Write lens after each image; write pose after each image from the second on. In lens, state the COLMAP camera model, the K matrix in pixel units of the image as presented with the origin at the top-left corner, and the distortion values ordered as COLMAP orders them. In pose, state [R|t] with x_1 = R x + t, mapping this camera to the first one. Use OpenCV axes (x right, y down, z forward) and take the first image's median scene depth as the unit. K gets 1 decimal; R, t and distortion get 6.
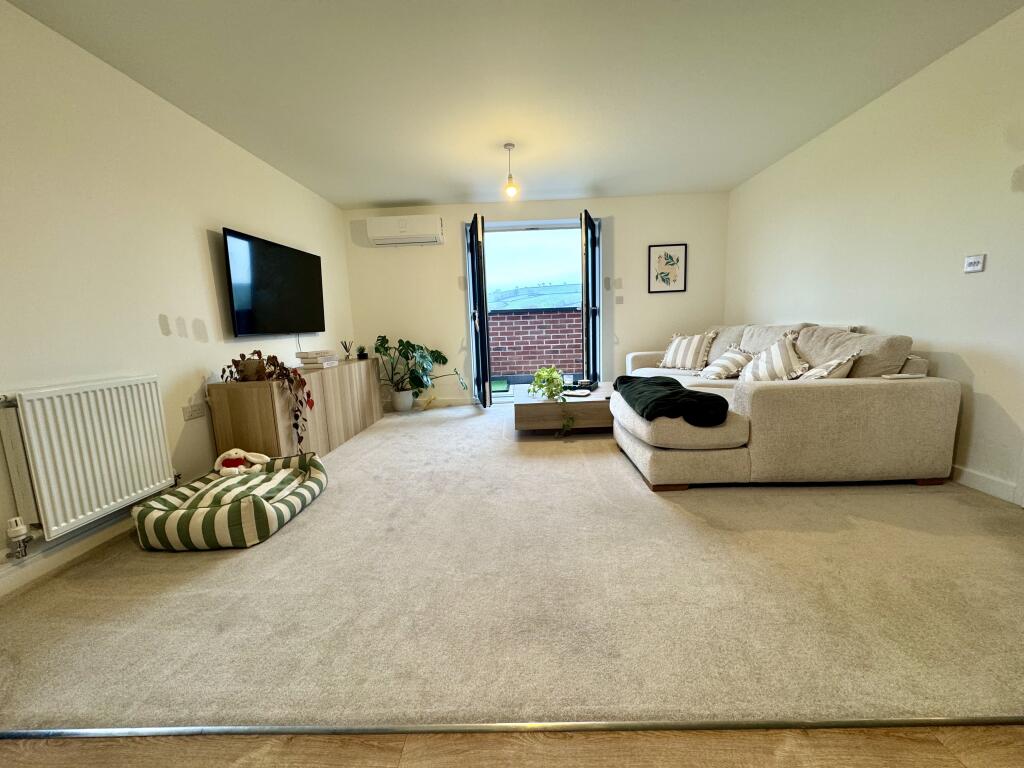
lens RADIAL K [[406.9, 0, 513.4], [0, 406.9, 384.8], [0, 0, 1]] dist [-0.000386, -0.000277]
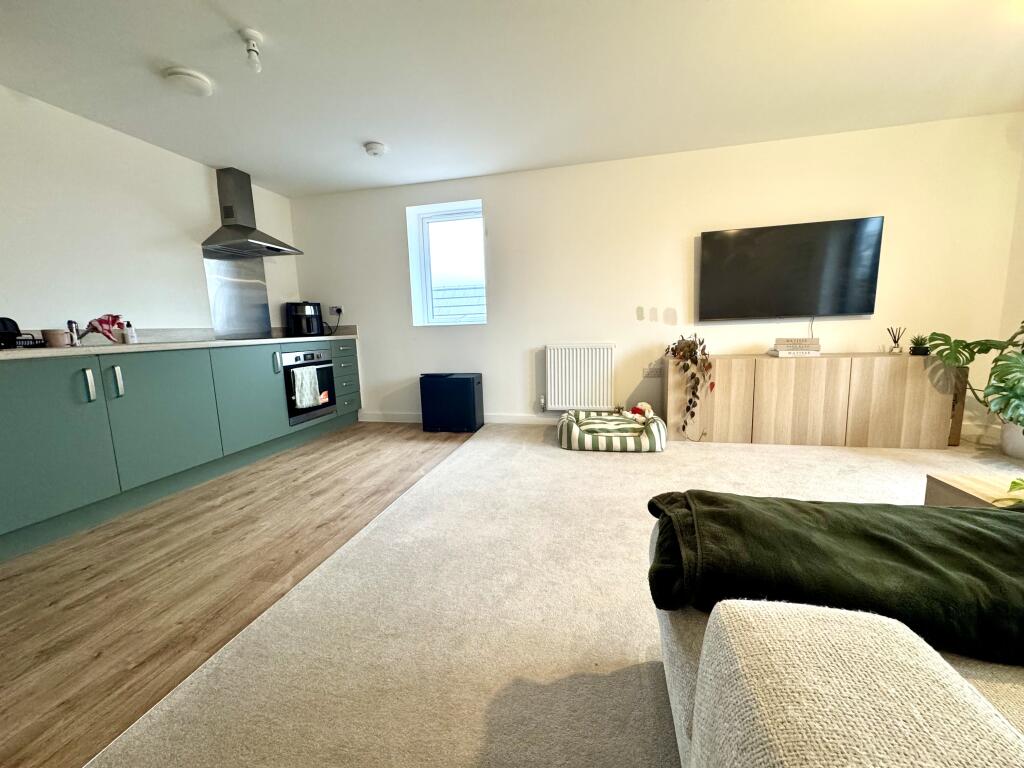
lens RADIAL K [[406.9, 0, 510.8], [0, 406.9, 383.8], [0, 0, 1]] dist [-0.000386, -0.000277]
pose [[-0.201225, 0.179835, -0.962896, 0.710424], [-0.105363, 0.973326, 0.203802, -0.135638], [0.973862, 0.142464, -0.176909, 0.751289]]
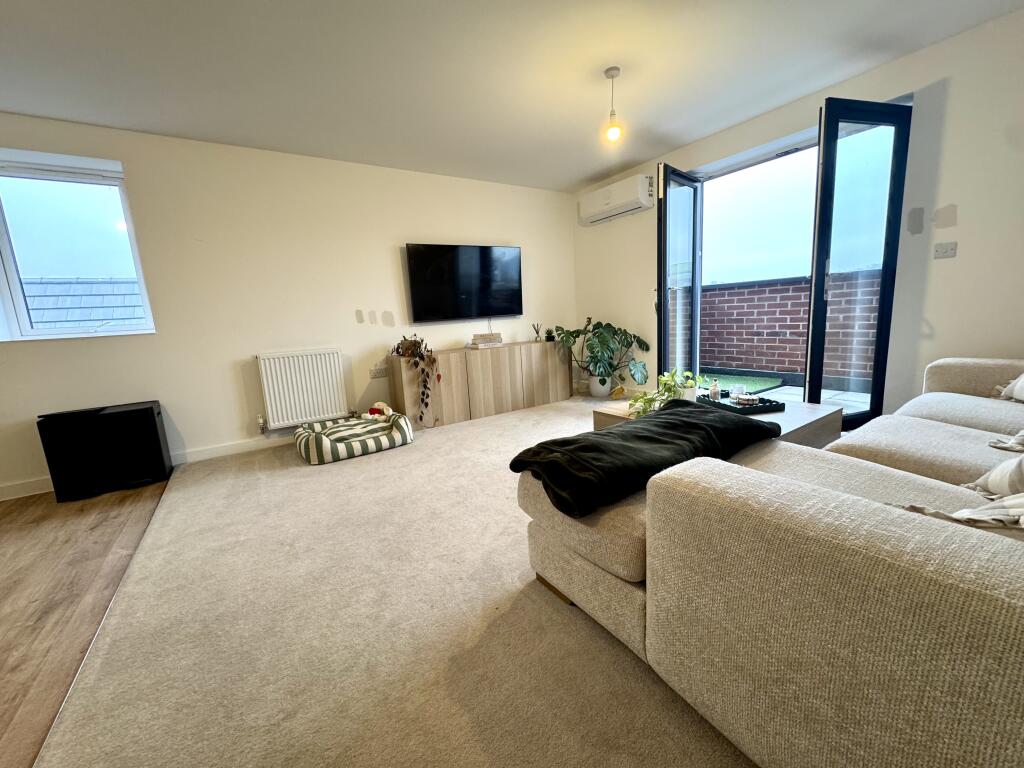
lens RADIAL K [[406.9, 0, 513.0], [0, 406.9, 386.4], [0, 0, 1]] dist [-0.000386, -0.000277]
pose [[0.571293, 0.148050, -0.807283, 0.715765], [-0.085616, 0.988980, 0.120784, -0.108045], [0.816268, 0.000113, 0.577673, 0.519467]]
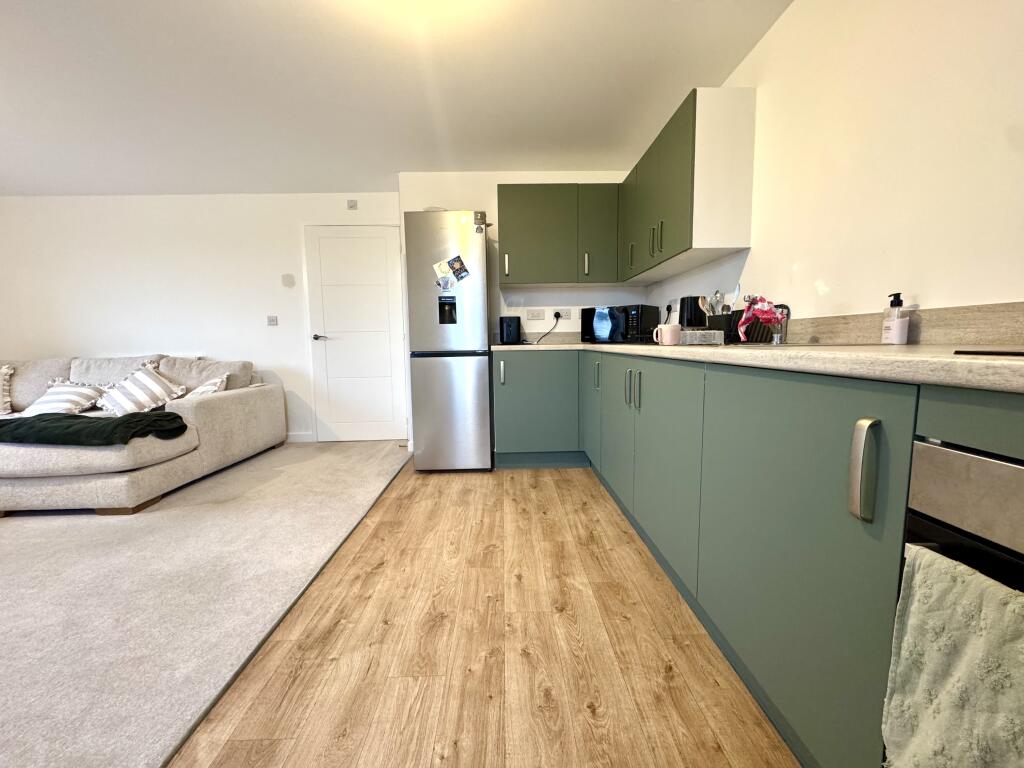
lens RADIAL K [[406.9, 0, 511.0], [0, 406.9, 383.8], [0, 0, 1]] dist [-0.000386, -0.000277]
pose [[-0.037844, -0.064768, 0.997182, -0.602431], [0.165611, 0.983691, 0.070177, 0.023463], [-0.985465, 0.167800, -0.026501, 0.037987]]
